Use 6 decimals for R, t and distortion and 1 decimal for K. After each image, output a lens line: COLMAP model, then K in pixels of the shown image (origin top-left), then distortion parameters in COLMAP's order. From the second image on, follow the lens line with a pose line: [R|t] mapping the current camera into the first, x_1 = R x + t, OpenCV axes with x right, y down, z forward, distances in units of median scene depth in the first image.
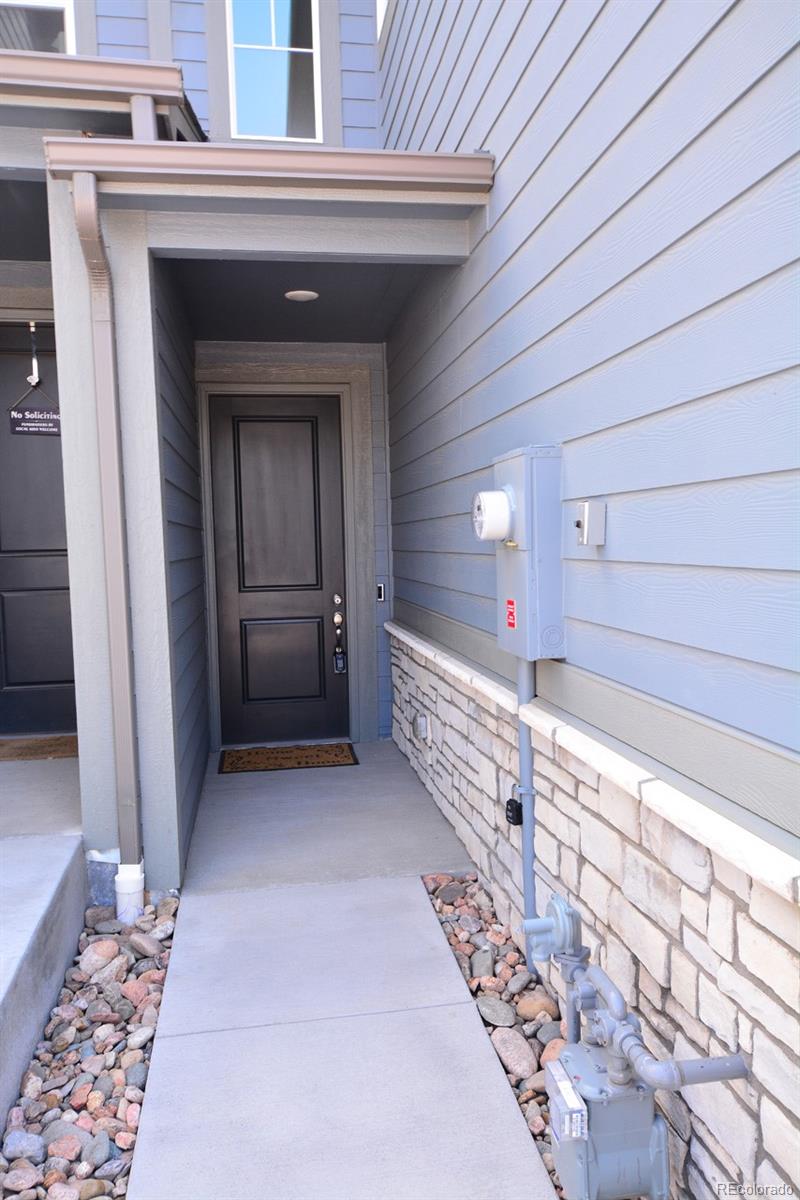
lens RADIAL K [[918.3, 0, 400.0], [0, 918.3, 602.6], [0, 0, 1]] dist [-0.006080, -0.002187]
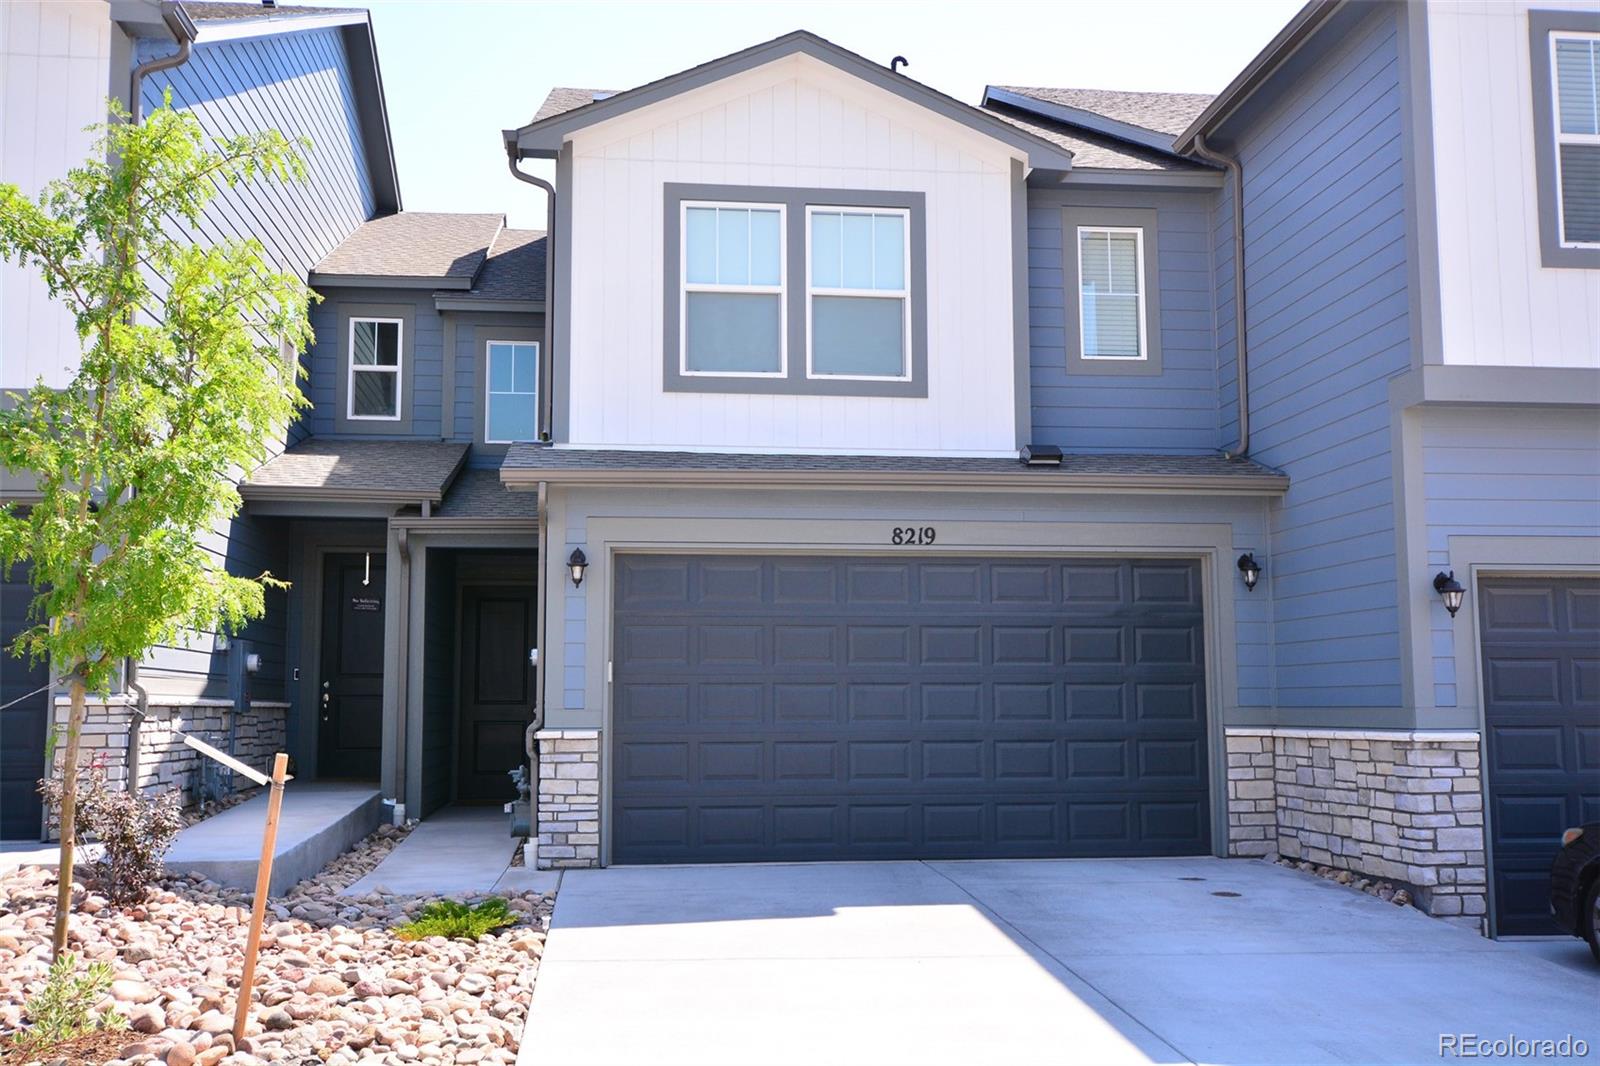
lens RADIAL K [[1509.7, 0, 800.6], [0, 1509.7, 534.1], [0, 0, 1]] dist [0.006522, 0.002404]
pose [[0.998876, 0.018687, -0.043555, 0.894958], [-0.026217, 0.983441, -0.179321, 0.271980], [0.039483, 0.180261, 0.982826, -2.916443]]
